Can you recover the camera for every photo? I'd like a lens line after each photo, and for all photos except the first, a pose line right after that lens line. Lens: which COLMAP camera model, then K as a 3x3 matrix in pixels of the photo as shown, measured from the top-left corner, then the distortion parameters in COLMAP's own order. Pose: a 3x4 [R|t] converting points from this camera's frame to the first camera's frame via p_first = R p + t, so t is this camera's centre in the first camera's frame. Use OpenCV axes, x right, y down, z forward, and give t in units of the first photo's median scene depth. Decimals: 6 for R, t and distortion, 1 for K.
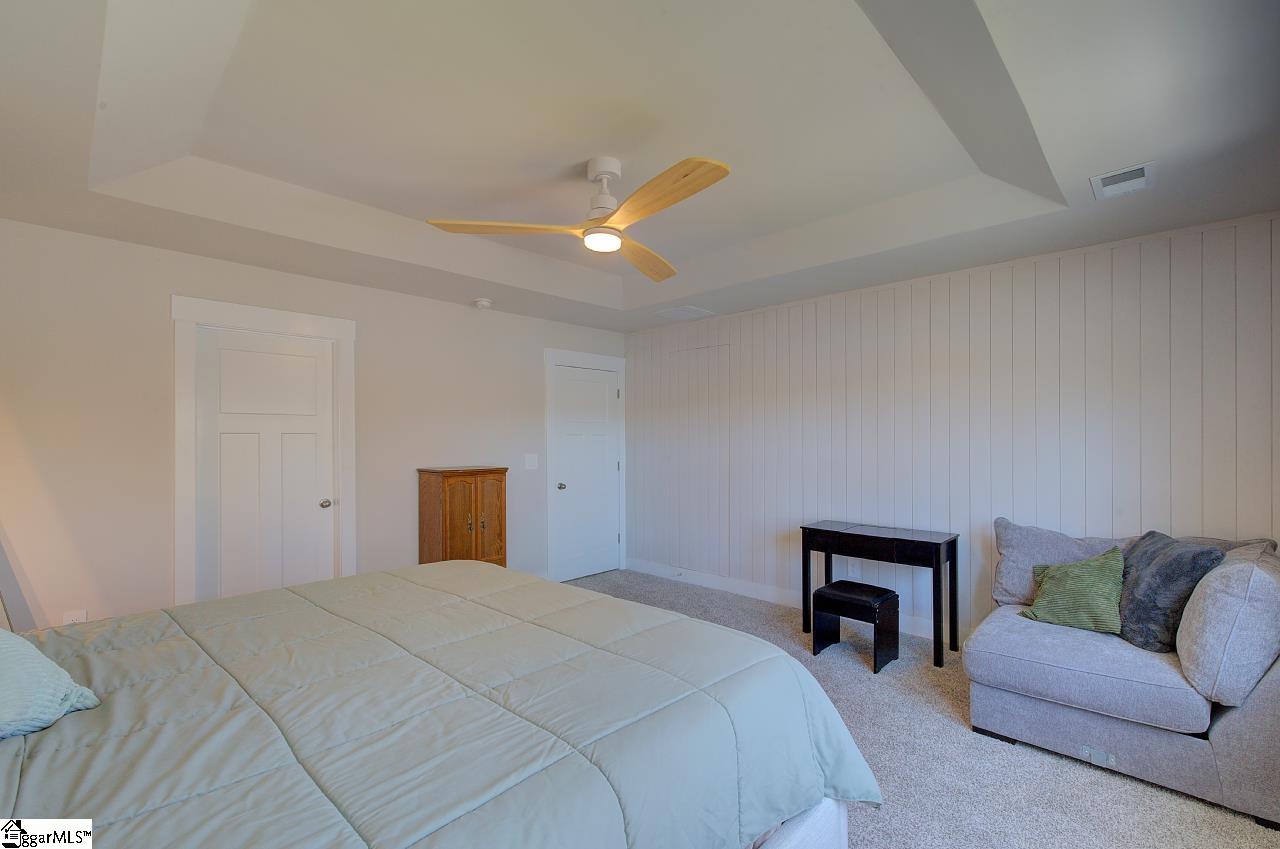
lens RADIAL K [[555.9, 0, 648.6], [0, 555.9, 433.6], [0, 0, 1]] dist [0.000662, -0.000102]
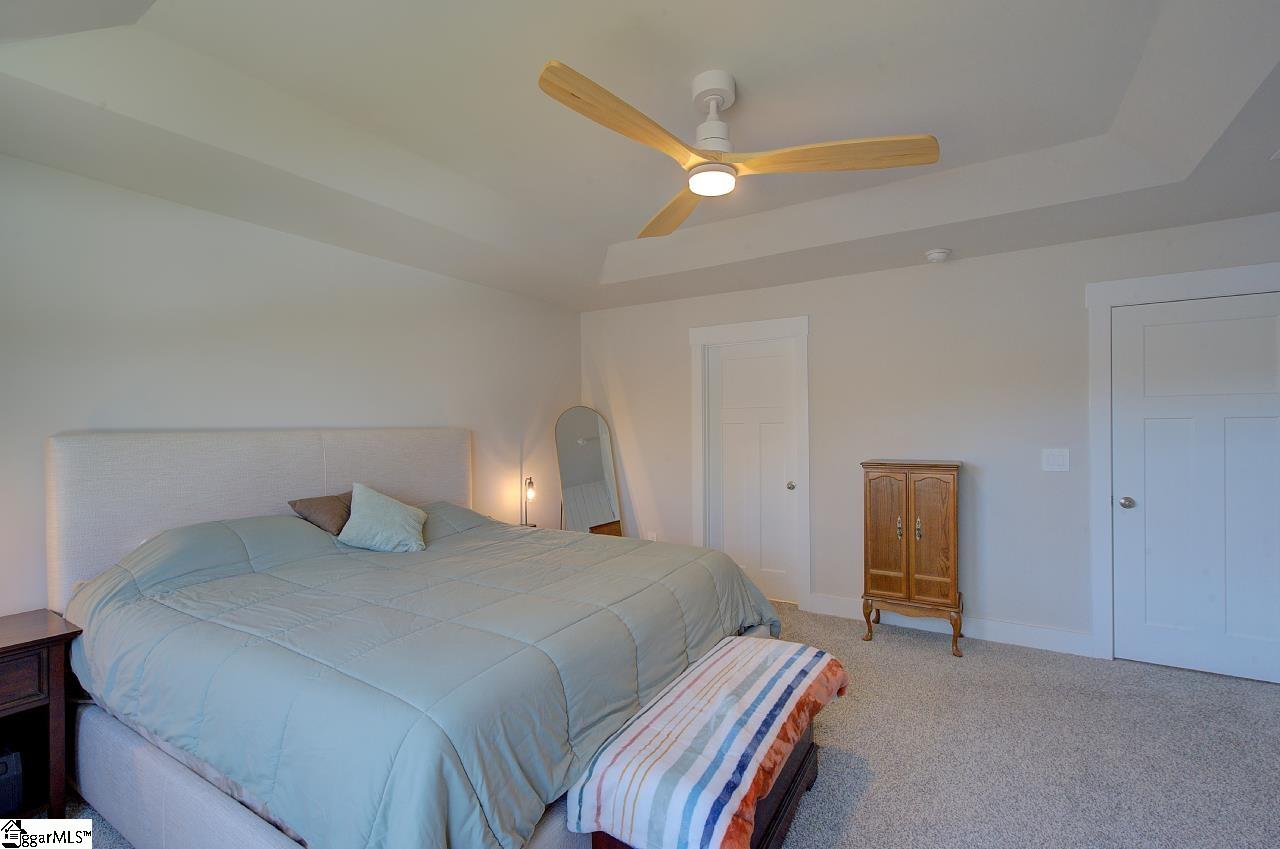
lens RADIAL K [[555.9, 0, 648.6], [0, 555.9, 433.6], [0, 0, 1]] dist [0.000662, -0.000102]
pose [[0.214625, 0.014767, -0.976585, 0.415128], [0.013927, 0.999738, 0.018178, -0.001849], [0.976597, -0.017502, 0.214363, 0.449603]]
